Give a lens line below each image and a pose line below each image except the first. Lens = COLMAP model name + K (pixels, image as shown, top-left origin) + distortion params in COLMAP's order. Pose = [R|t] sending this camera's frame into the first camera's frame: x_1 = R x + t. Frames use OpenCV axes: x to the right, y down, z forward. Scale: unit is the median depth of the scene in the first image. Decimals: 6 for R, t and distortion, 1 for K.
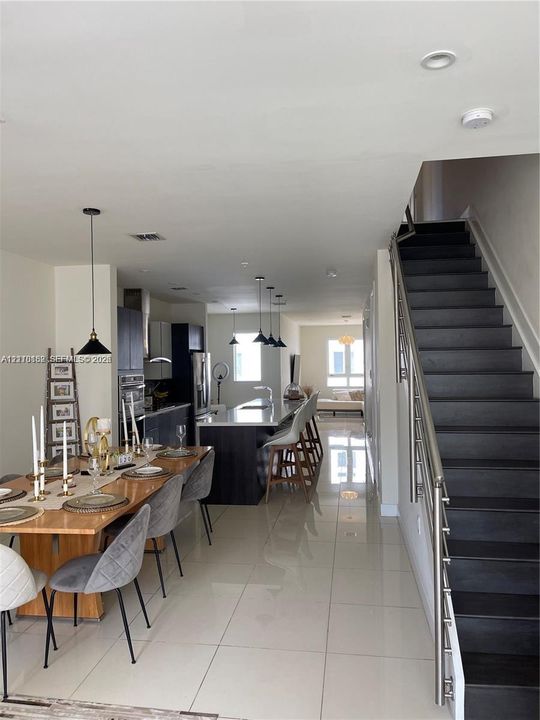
lens RADIAL K [[545.9, 0, 270.0], [0, 545.9, 360.0], [0, 0, 1]] dist [0.007257, -0.010626]
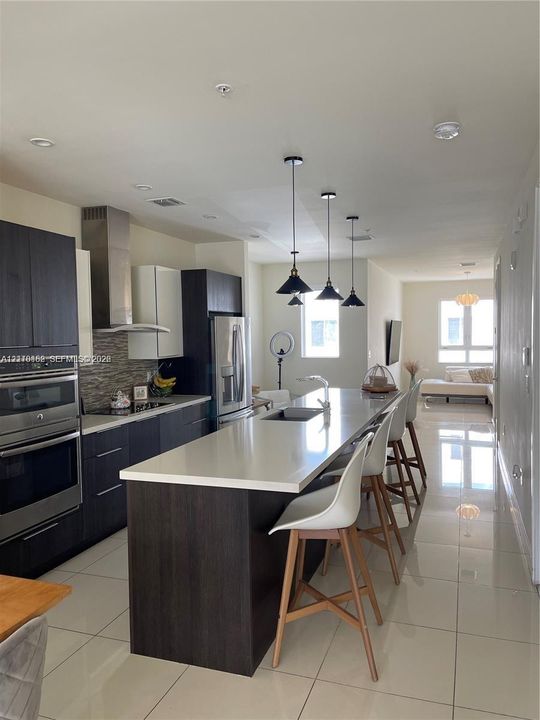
lens RADIAL K [[545.9, 0, 270.0], [0, 545.9, 360.0], [0, 0, 1]] dist [0.007257, -0.010626]
pose [[0.980466, 0.011656, -0.196342, 0.070610], [0.000163, 0.998194, 0.060070, -0.001542], [0.196687, -0.058929, 0.978694, 0.609944]]
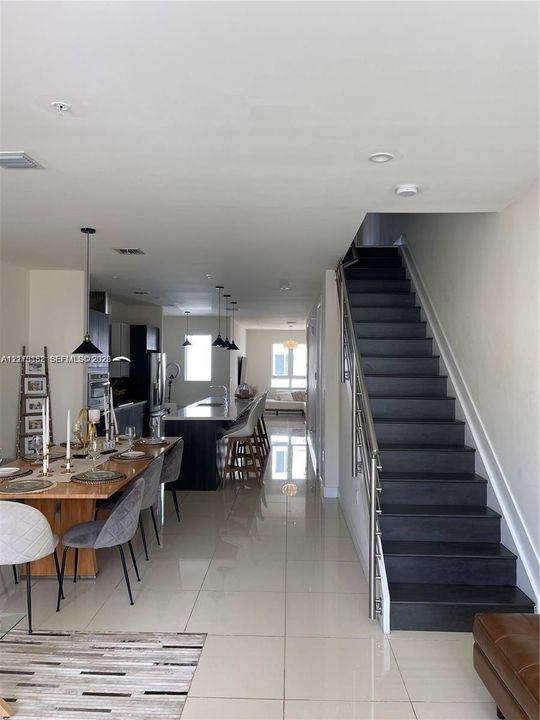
lens RADIAL K [[543.7, 0, 283.8], [0, 543.7, 356.7], [0, 0, 1]] dist [0.001771, 0.002560]
pose [[0.990347, 0.023433, 0.136617, -0.043556], [-0.022160, 0.999696, -0.010829, -0.000519], [-0.136830, 0.007697, 0.990565, -0.129343]]
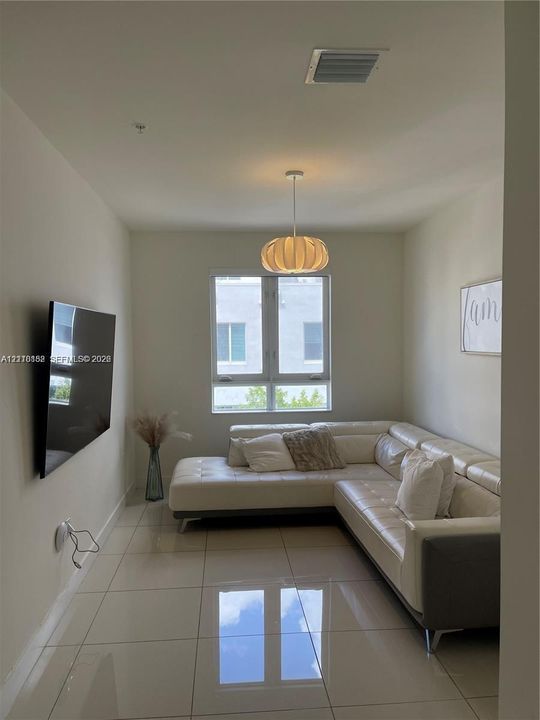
lens RADIAL K [[549.2, 0, 270.8], [0, 549.2, 371.2], [0, 0, 1]] dist [0.038364, -0.000501]
pose [[0.973065, -0.002580, 0.230518, 0.179242], [-0.011949, 0.998029, 0.061613, 0.003454], [-0.230223, -0.062708, 0.971115, 1.914759]]
